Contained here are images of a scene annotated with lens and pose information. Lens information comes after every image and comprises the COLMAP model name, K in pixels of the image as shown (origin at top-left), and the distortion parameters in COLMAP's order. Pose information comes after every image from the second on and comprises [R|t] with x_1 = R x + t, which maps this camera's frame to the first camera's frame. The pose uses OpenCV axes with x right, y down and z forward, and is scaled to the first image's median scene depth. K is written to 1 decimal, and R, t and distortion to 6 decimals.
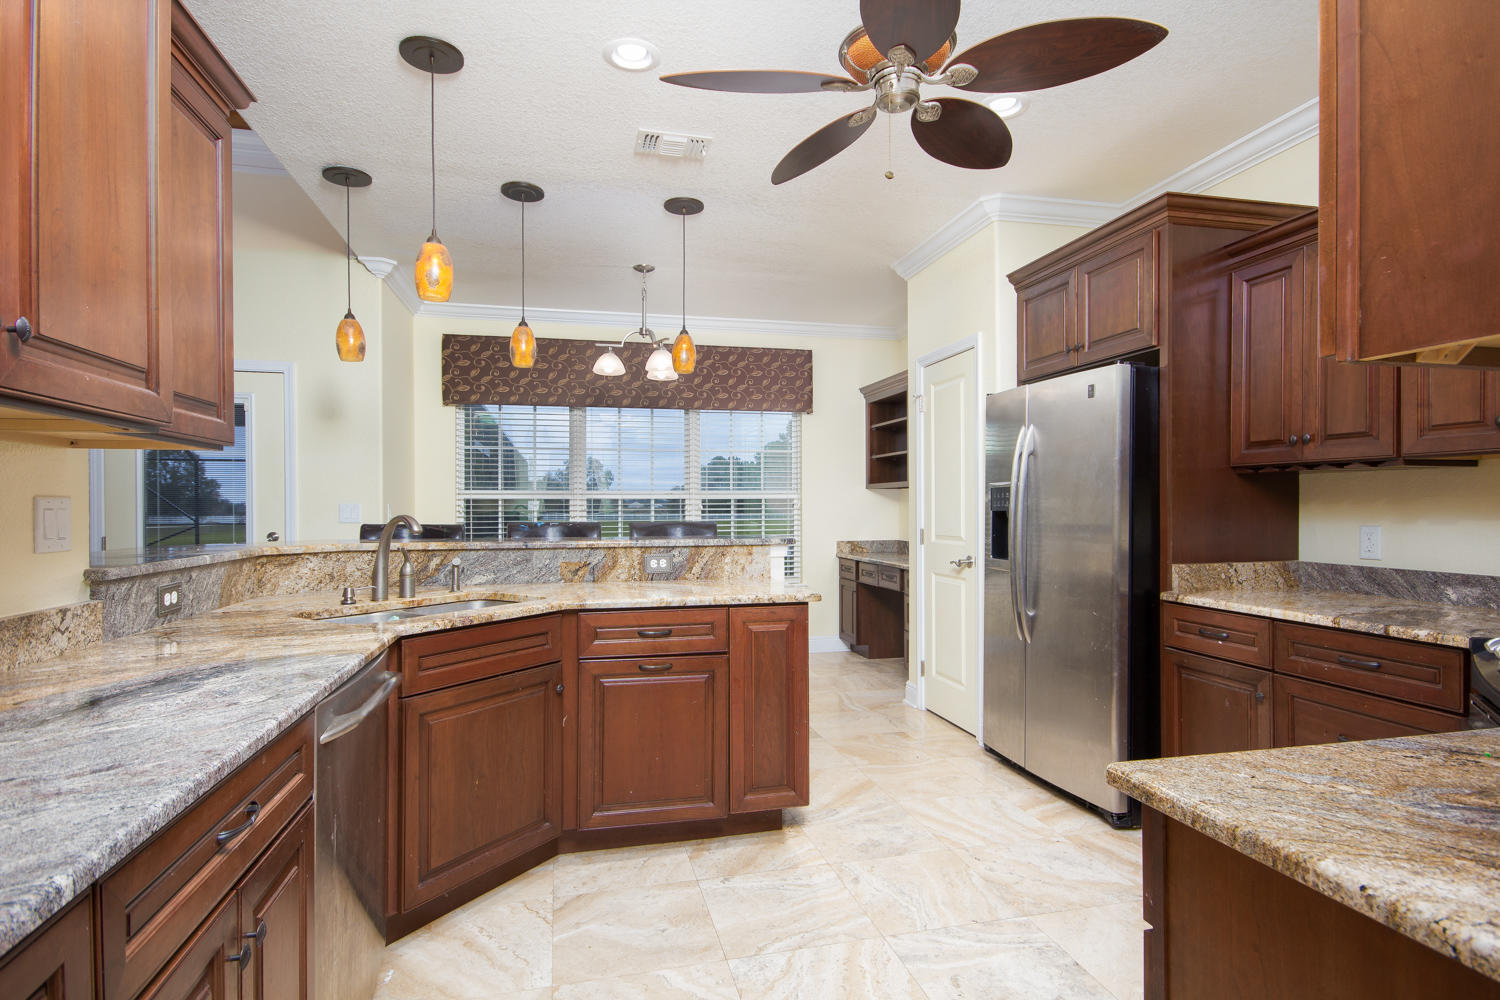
lens RADIAL K [[770.9, 0, 750.2], [0, 770.9, 505.6], [0, 0, 1]] dist [0.015520, -0.008411]
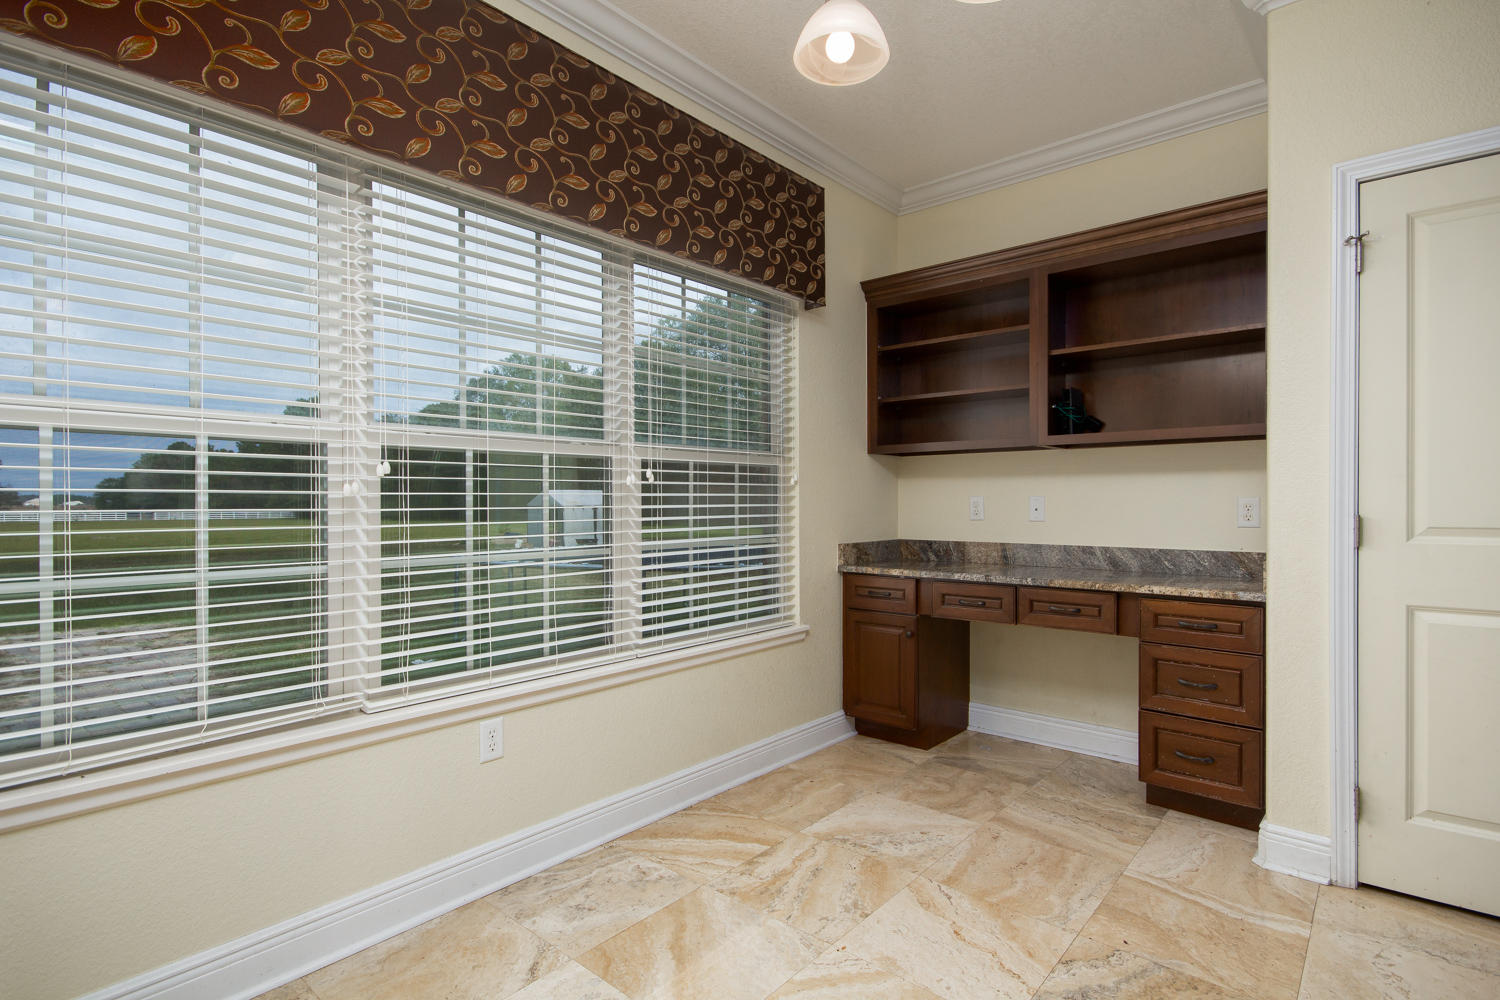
lens RADIAL K [[746.9, 0, 743.2], [0, 746.9, 505.2], [0, 0, 1]] dist [0.009125, -0.001797]
pose [[0.822730, -0.003471, 0.568422, -0.653201], [-0.000314, 0.999978, 0.006560, 0.036698], [-0.568433, -0.005576, 0.822711, 1.501238]]
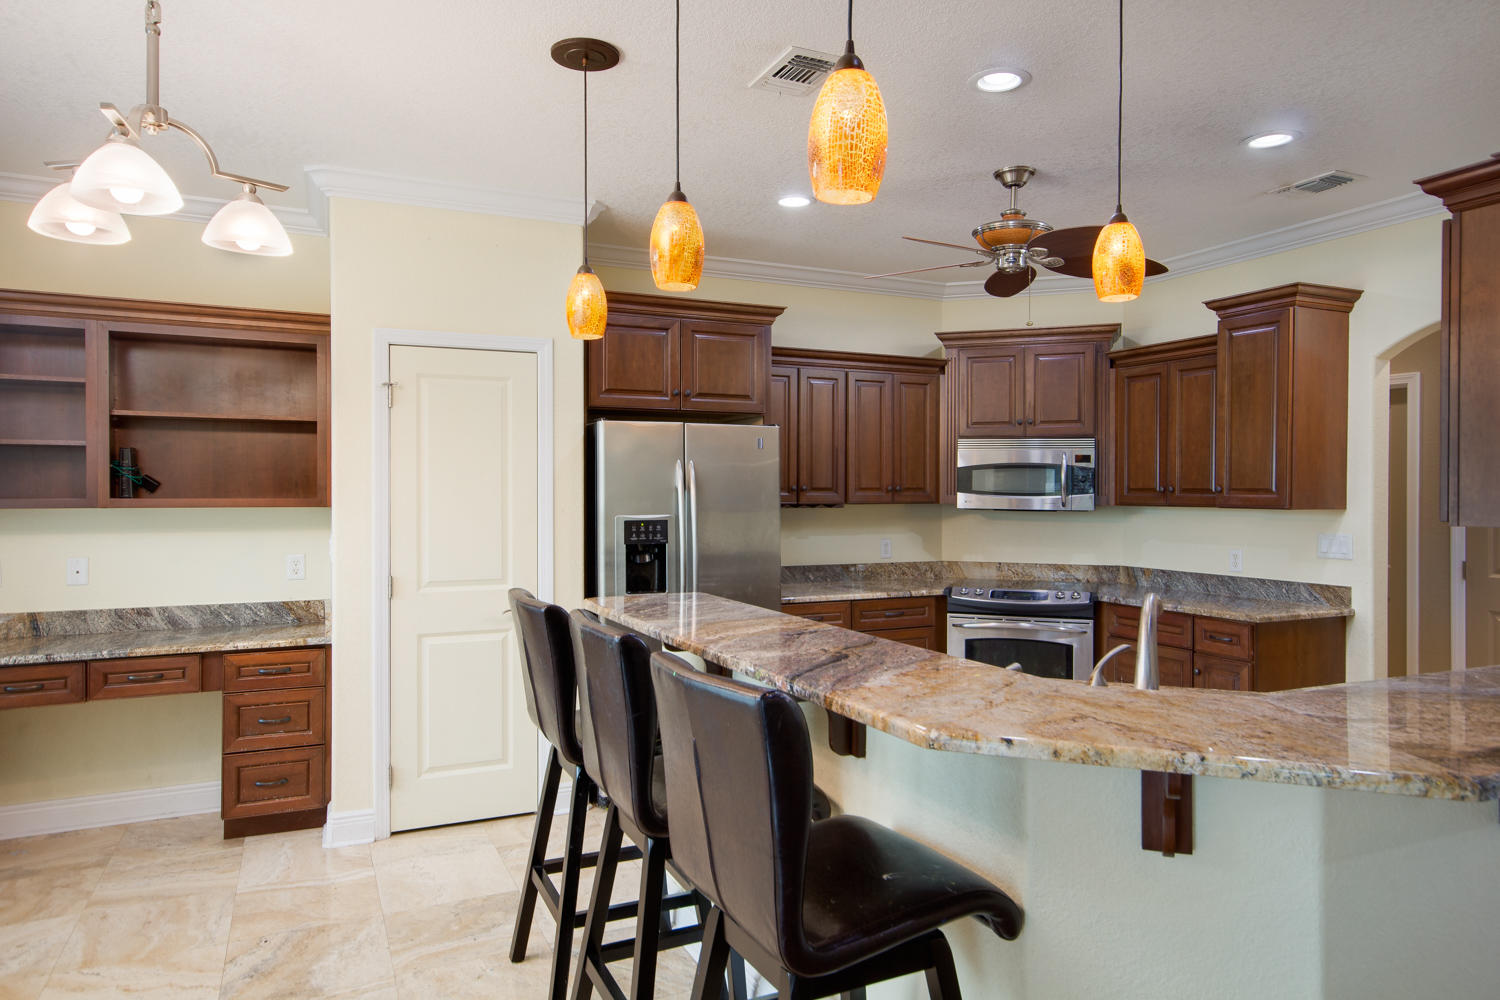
lens RADIAL K [[971.3, 0, 762.5], [0, 971.3, 494.9], [0, 0, 1]] dist [0.008654, 0.005571]
pose [[-0.188443, -0.003699, 0.982077, -1.269745], [0.001883, 0.999990, 0.004128, -0.084479], [-0.982082, 0.002628, -0.188434, 1.508647]]
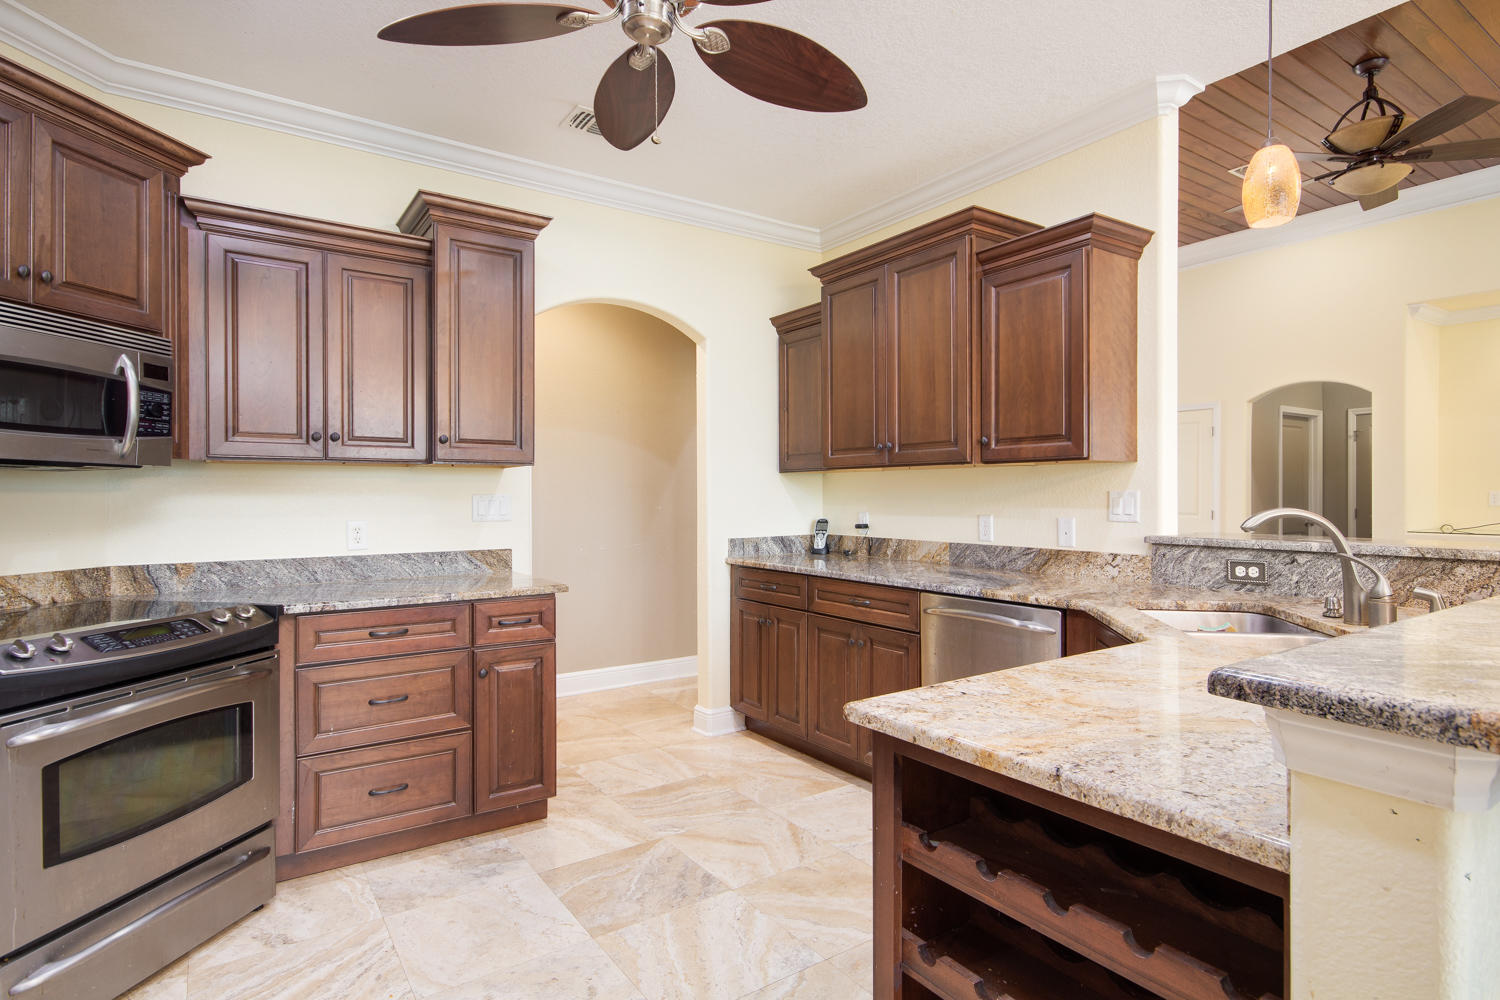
lens RADIAL K [[750.9, 0, 738.8], [0, 750.9, 498.1], [0, 0, 1]] dist [0.004508, 0.005209]
pose [[-0.943339, 0.006933, -0.331759, 0.303775], [0.005510, 0.999971, 0.005230, -0.003153], [0.331786, 0.003106, -0.943350, 1.511390]]
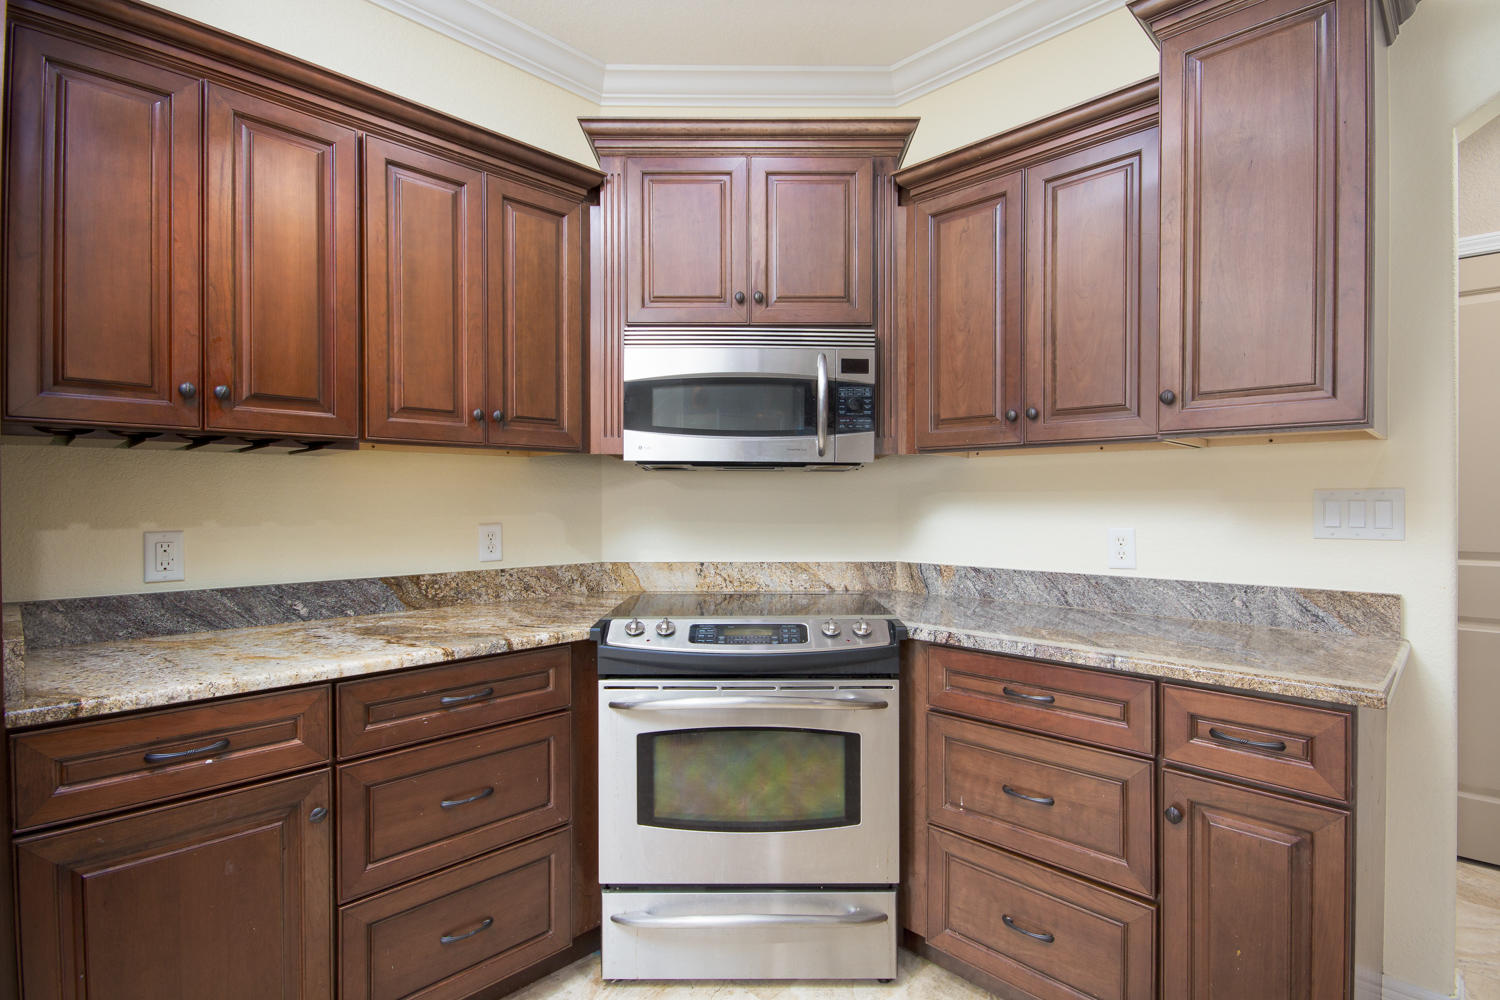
lens RADIAL K [[746.9, 0, 776.1], [0, 746.9, 502.3], [0, 0, 1]] dist [0.009125, -0.001797]
pose [[-0.526479, -0.000972, 0.850188, -0.029799], [0.005411, 0.999975, 0.004494, 0.001048], [-0.850171, 0.006967, -0.526460, 0.970190]]
